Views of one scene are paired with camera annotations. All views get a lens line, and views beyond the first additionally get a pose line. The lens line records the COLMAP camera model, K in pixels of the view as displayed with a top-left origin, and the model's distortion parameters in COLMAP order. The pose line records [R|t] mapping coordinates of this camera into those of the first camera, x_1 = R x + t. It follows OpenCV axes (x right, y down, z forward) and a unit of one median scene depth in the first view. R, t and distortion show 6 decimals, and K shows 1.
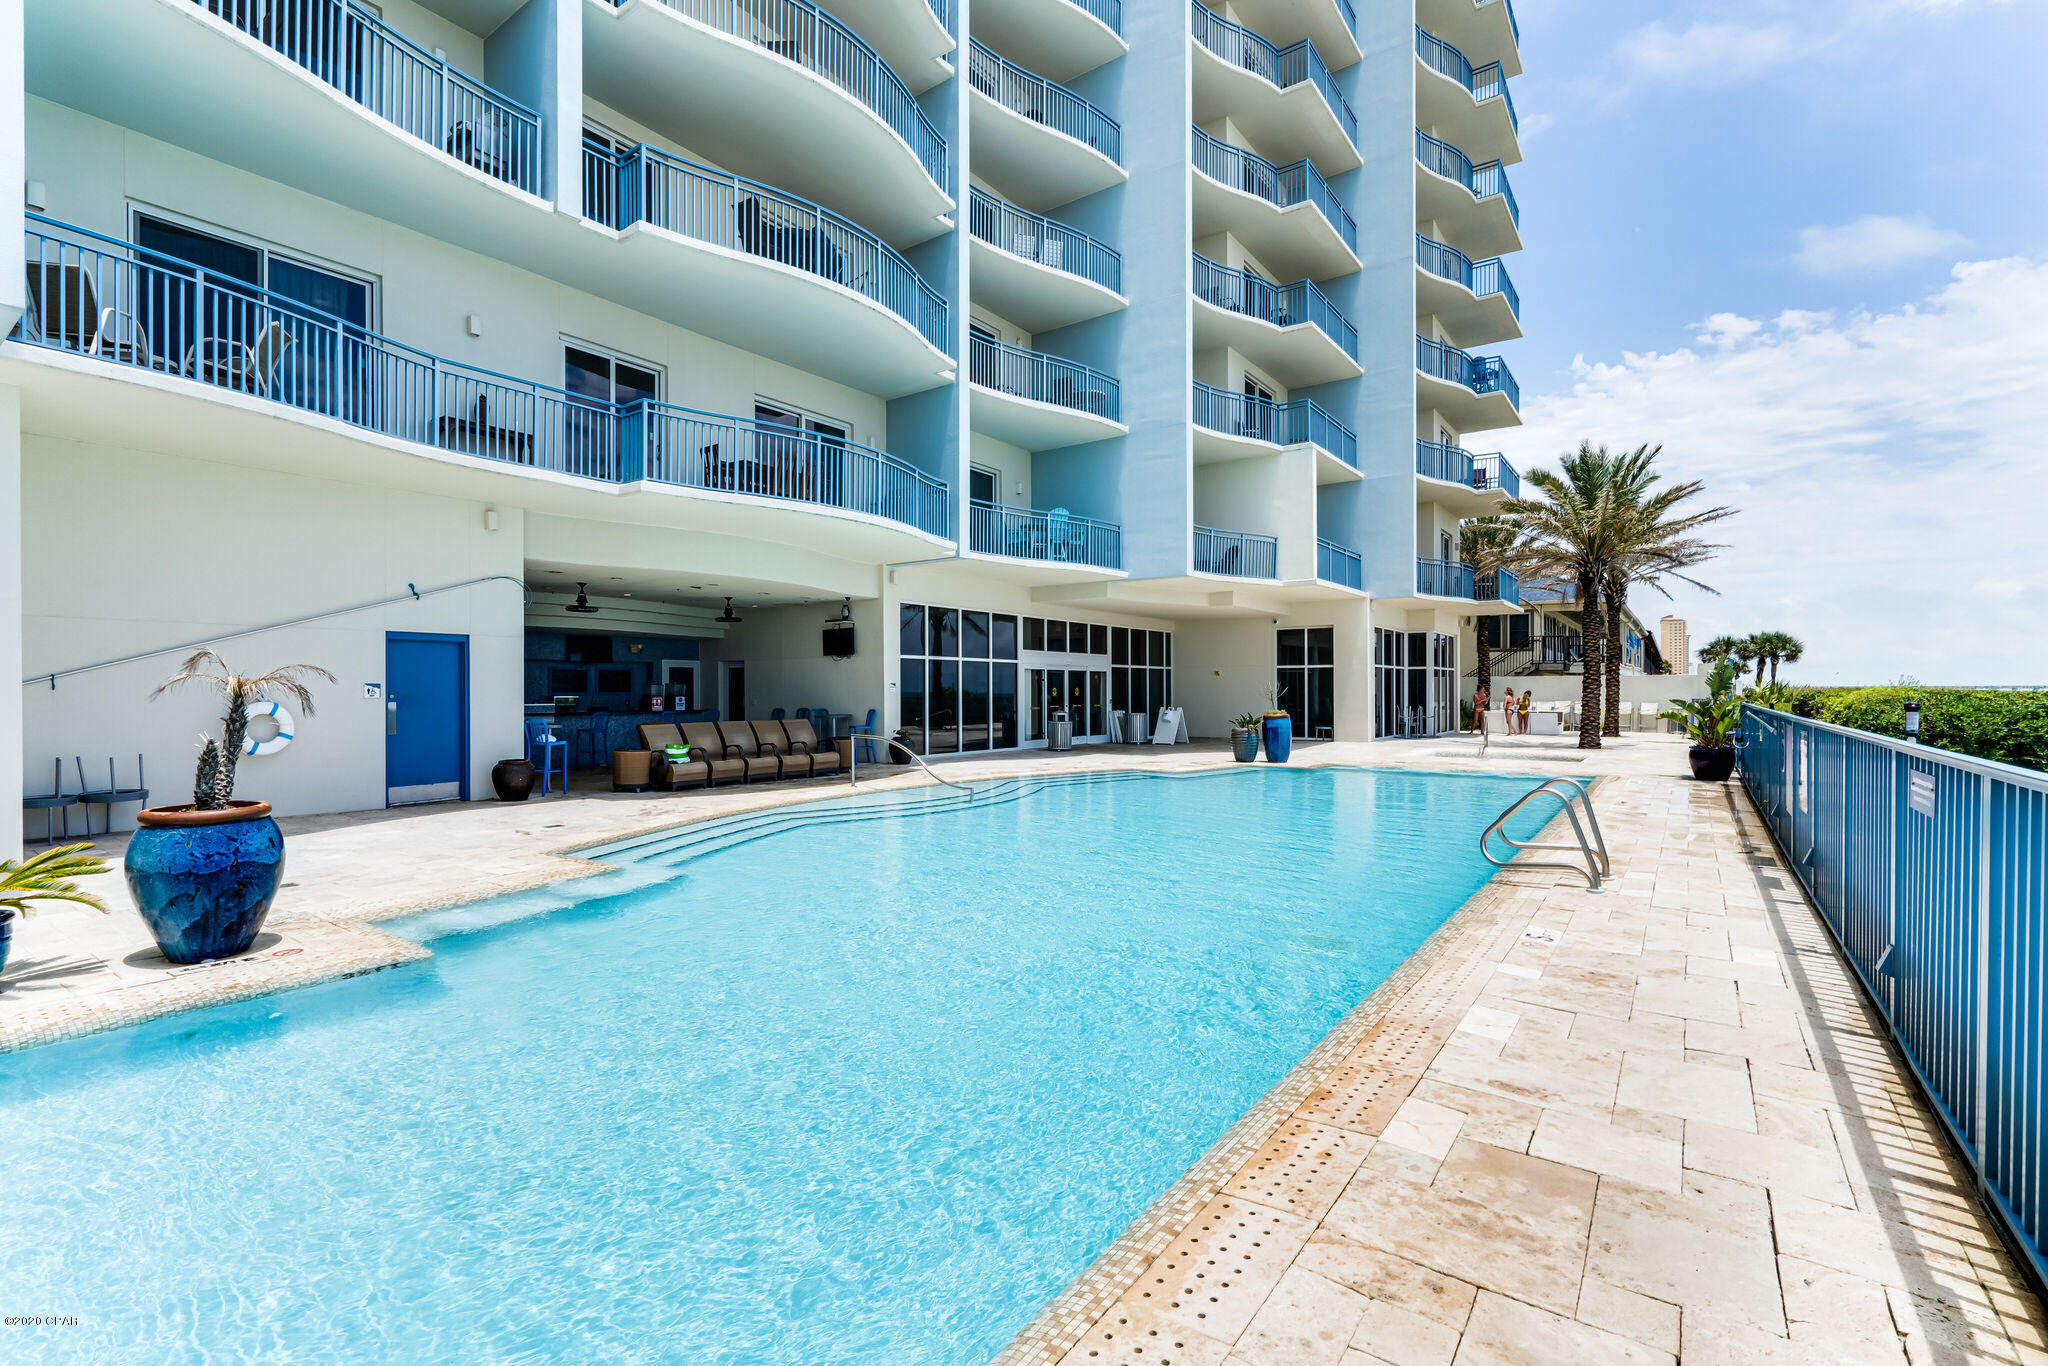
lens RADIAL K [[930.4, 0, 1038.8], [0, 930.4, 654.5], [0, 0, 1]] dist [-0.003466, 0.001124]
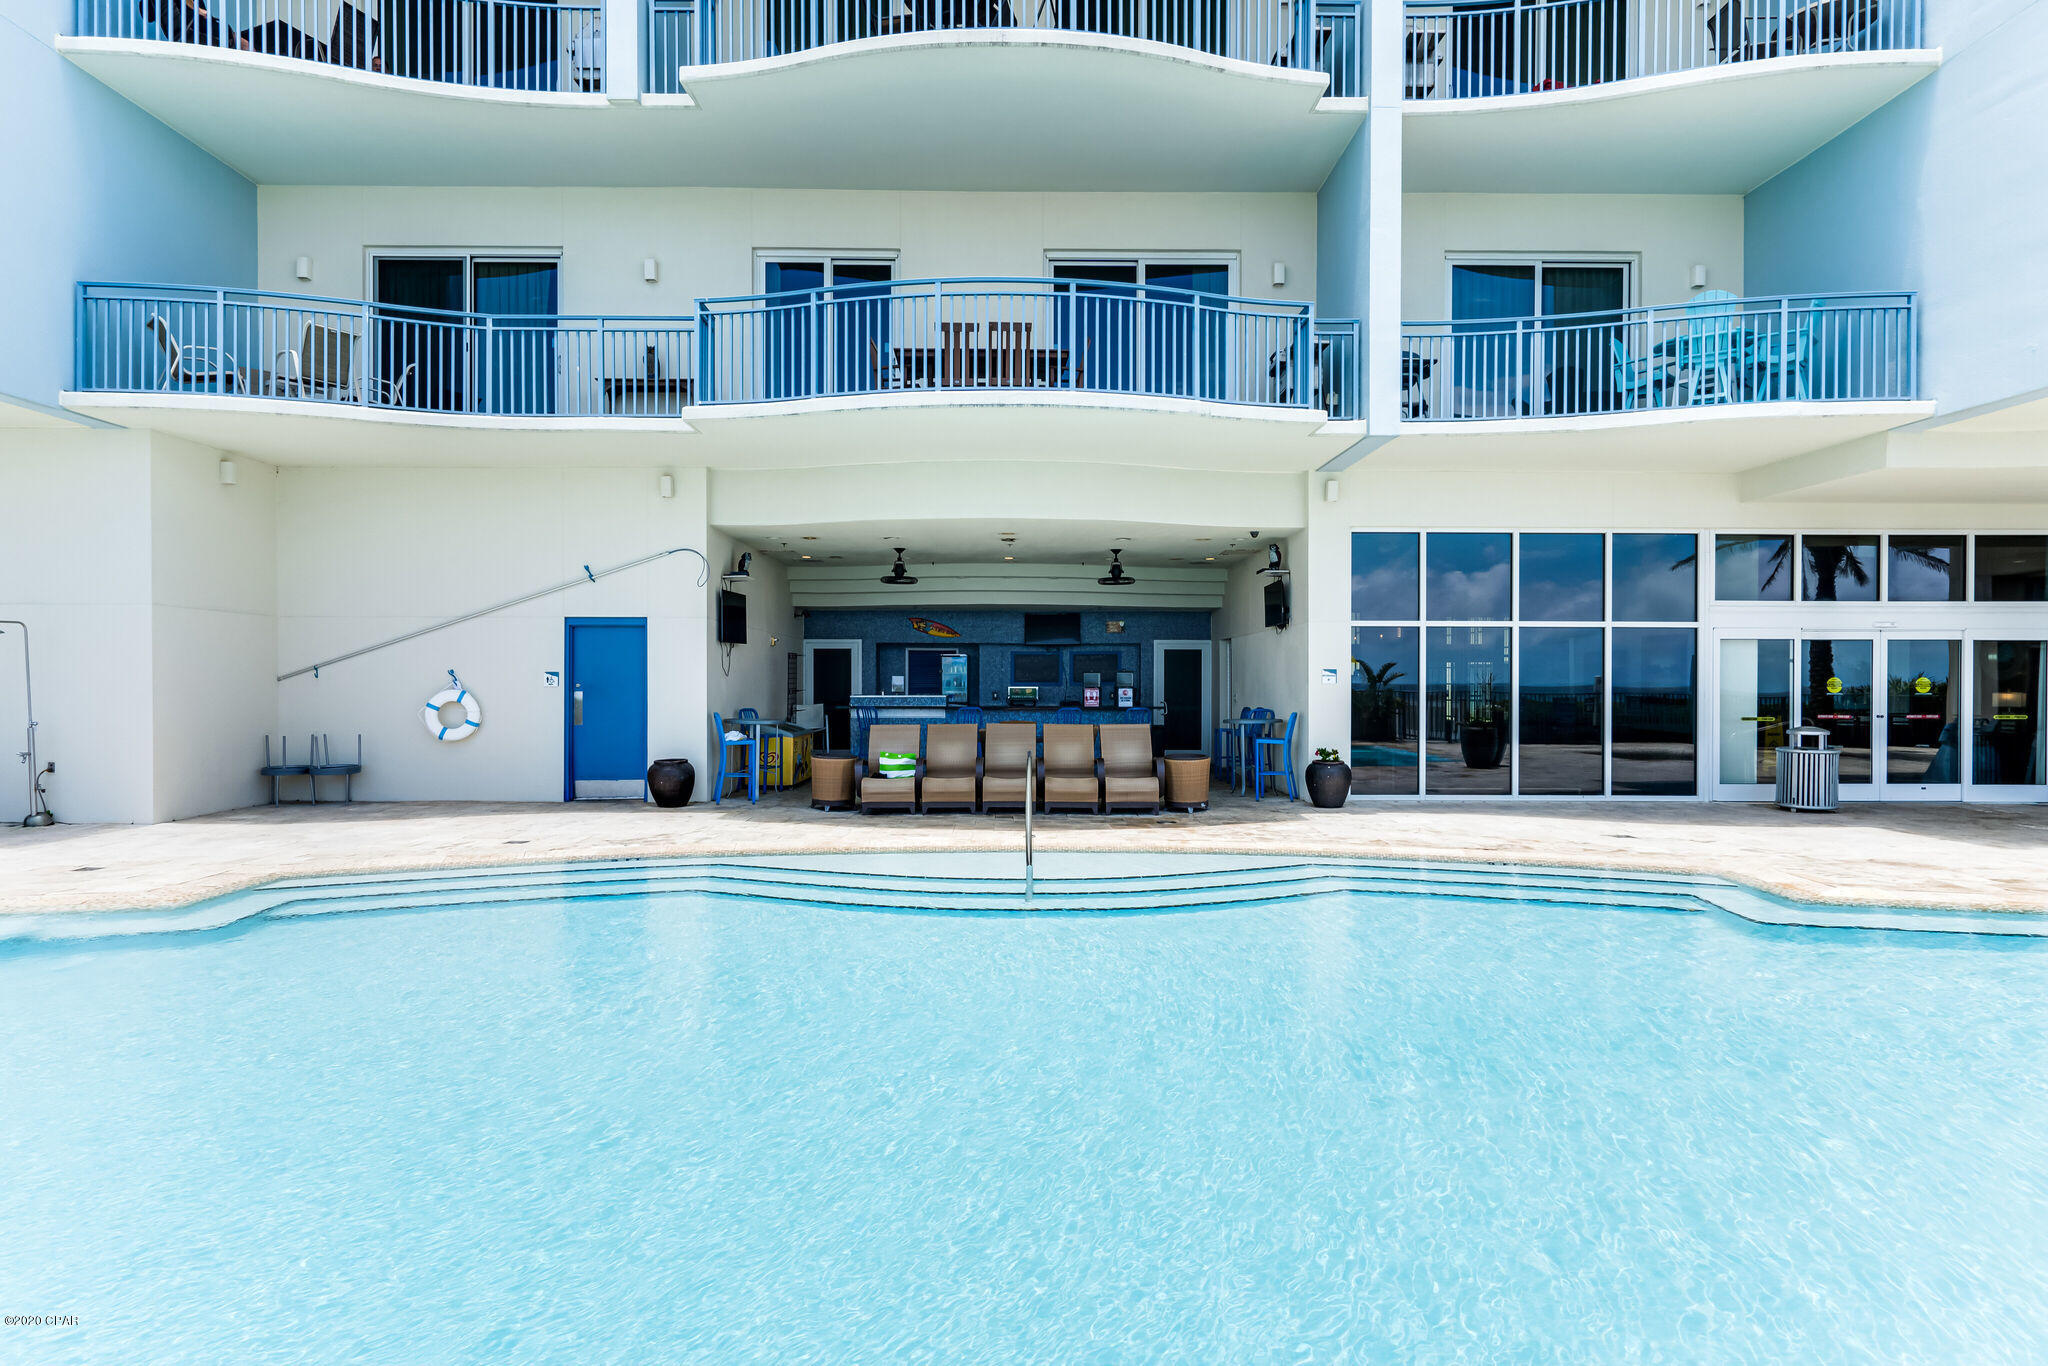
lens RADIAL K [[1110.7, 0, 1021.2], [0, 1110.7, 675.9], [0, 0, 1]] dist [0.003982, 0.001195]
pose [[0.583764, -0.000035, -0.811923, 0.336425], [0.028028, 0.999405, 0.020109, 0.017021], [0.811439, -0.034496, 0.583418, 0.476056]]
